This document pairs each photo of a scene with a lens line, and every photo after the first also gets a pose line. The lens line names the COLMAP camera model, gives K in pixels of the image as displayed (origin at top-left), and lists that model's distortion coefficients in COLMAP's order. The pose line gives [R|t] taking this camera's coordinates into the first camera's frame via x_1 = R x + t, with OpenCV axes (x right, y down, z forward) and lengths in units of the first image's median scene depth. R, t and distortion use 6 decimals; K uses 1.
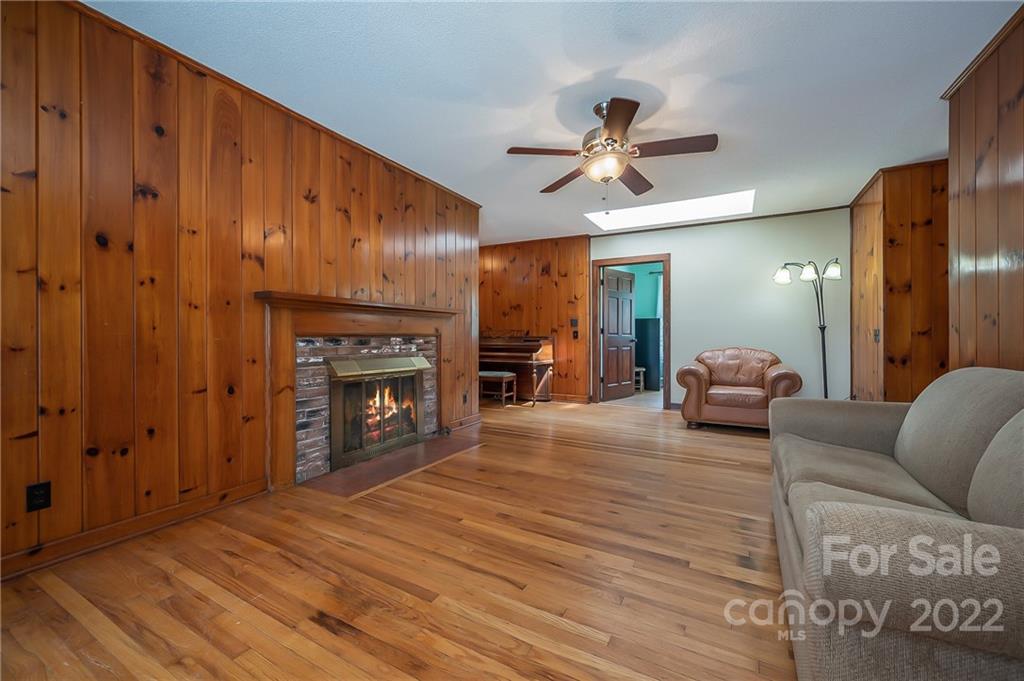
lens RADIAL K [[403.9, 0, 512.4], [0, 403.9, 336.4], [0, 0, 1]] dist [-0.001662, -0.000094]
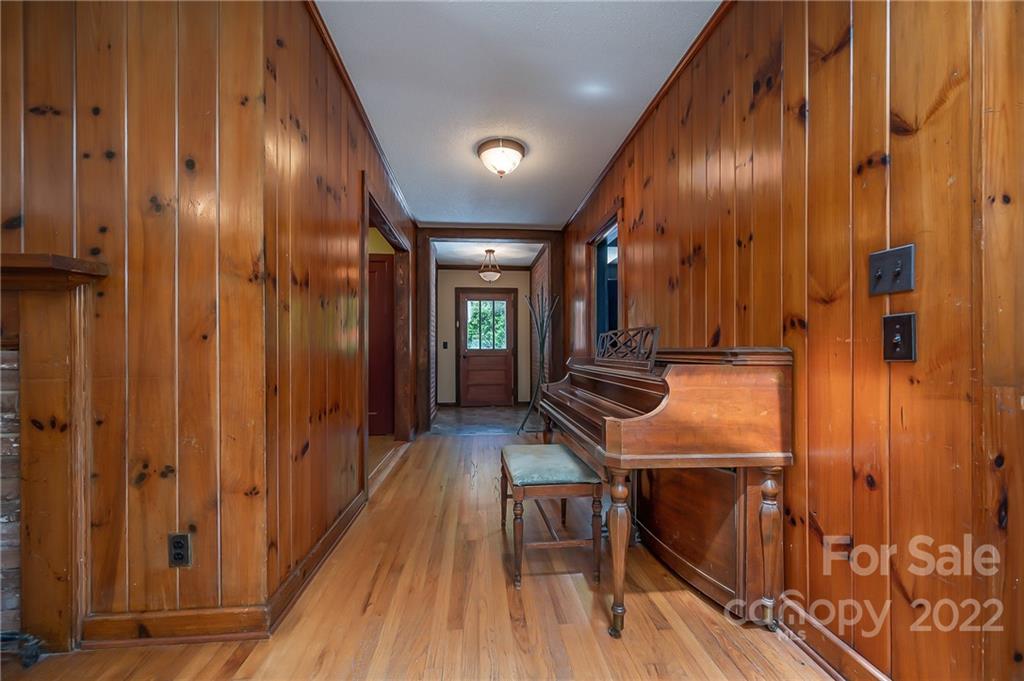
lens RADIAL K [[403.9, 0, 512.6], [0, 403.9, 347.8], [0, 0, 1]] dist [-0.001662, -0.000094]
pose [[0.559294, -0.002310, -0.828966, 0.203559], [0.000123, 0.999996, -0.002704, 0.000335], [0.828969, 0.001410, 0.559292, 0.750511]]
